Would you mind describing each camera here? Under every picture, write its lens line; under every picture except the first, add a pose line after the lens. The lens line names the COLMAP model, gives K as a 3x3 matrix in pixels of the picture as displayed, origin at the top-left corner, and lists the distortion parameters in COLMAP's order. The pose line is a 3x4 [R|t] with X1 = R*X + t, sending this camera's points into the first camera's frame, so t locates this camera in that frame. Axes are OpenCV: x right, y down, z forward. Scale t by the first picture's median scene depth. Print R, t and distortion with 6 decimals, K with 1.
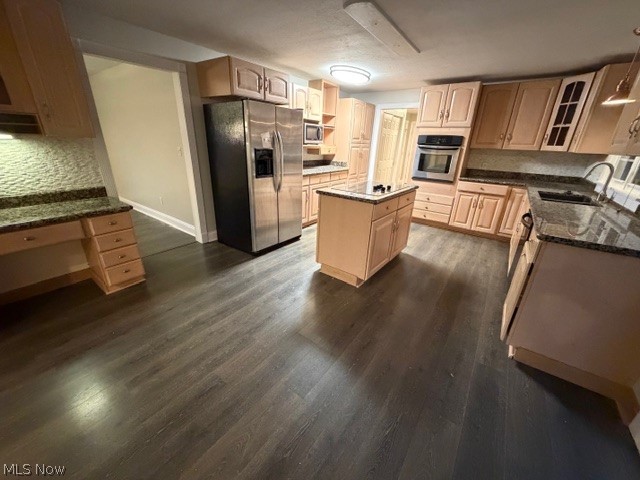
lens RADIAL K [[253.3, 0, 320.0], [0, 253.3, 240.0], [0, 0, 1]] dist [-0.002100, 0.000137]
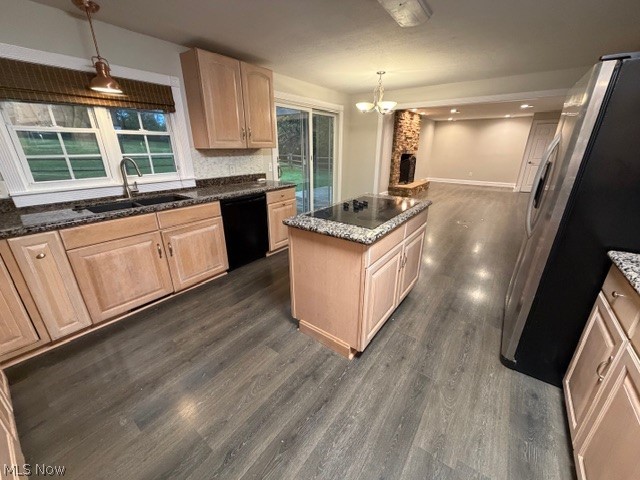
lens RADIAL K [[253.3, 0, 320.0], [0, 253.3, 240.0], [0, 0, 1]] dist [-0.002100, 0.000137]
pose [[-0.999431, -0.033509, -0.003826, 0.301047], [-0.027645, 0.748943, 0.662058, -0.537921], [-0.019319, 0.661787, -0.749443, 1.409224]]
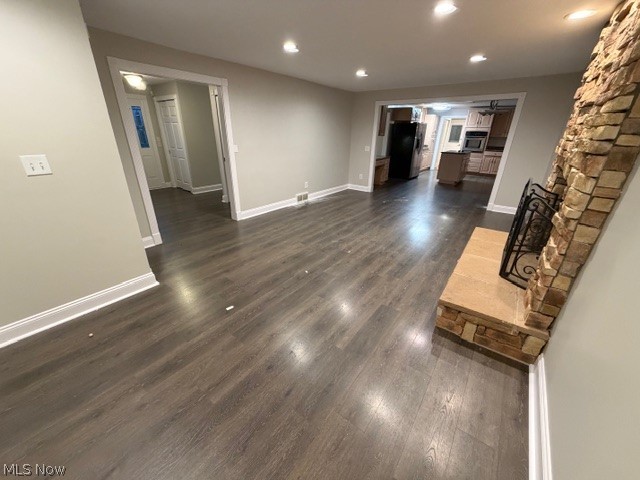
lens RADIAL K [[253.3, 0, 320.0], [0, 253.3, 240.0], [0, 0, 1]] dist [-0.002100, 0.000137]
pose [[0.999787, -0.015151, -0.013994, -1.167947], [0.015568, 0.999422, 0.030223, 0.601416], [0.013528, -0.030434, 0.999445, -1.685370]]
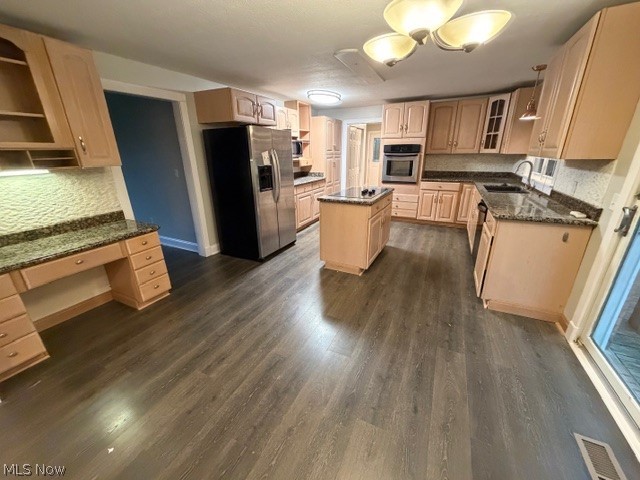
lens RADIAL K [[253.3, 0, 320.0], [0, 253.3, 240.0], [0, 0, 1]] dist [-0.002100, 0.000137]
pose [[0.983930, -0.103432, 0.145544, -0.153299], [0.107956, 0.993877, -0.023516, 0.020362], [-0.142220, 0.038850, 0.989072, -0.126337]]
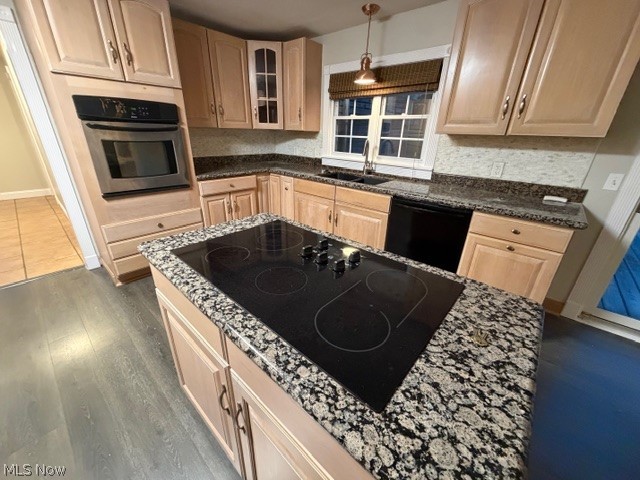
lens RADIAL K [[253.3, 0, 320.0], [0, 253.3, 240.0], [0, 0, 1]] dist [-0.002100, 0.000137]
pose [[0.086704, -0.418940, 0.903865, -0.051810], [0.337778, 0.865902, 0.368943, -0.302226], [-0.937224, 0.273317, 0.216586, 0.797991]]
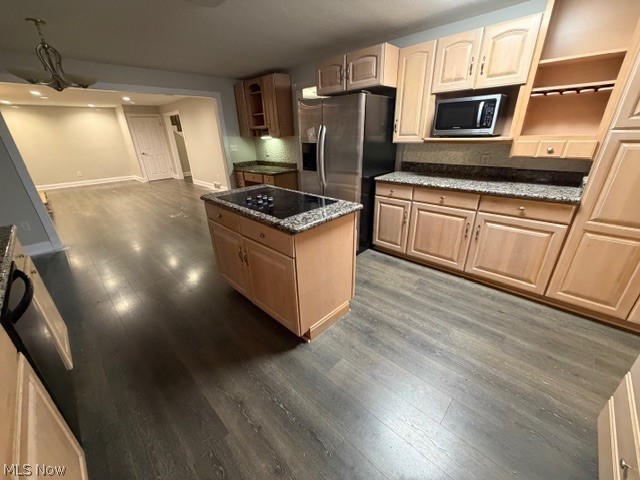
lens RADIAL K [[253.3, 0, 320.0], [0, 253.3, 240.0], [0, 0, 1]] dist [-0.002100, 0.000137]
pose [[-0.126100, 0.356608, -0.925705, 0.786225], [-0.341254, 0.860610, 0.378017, -0.371167], [0.931474, 0.363568, 0.013171, 1.018499]]
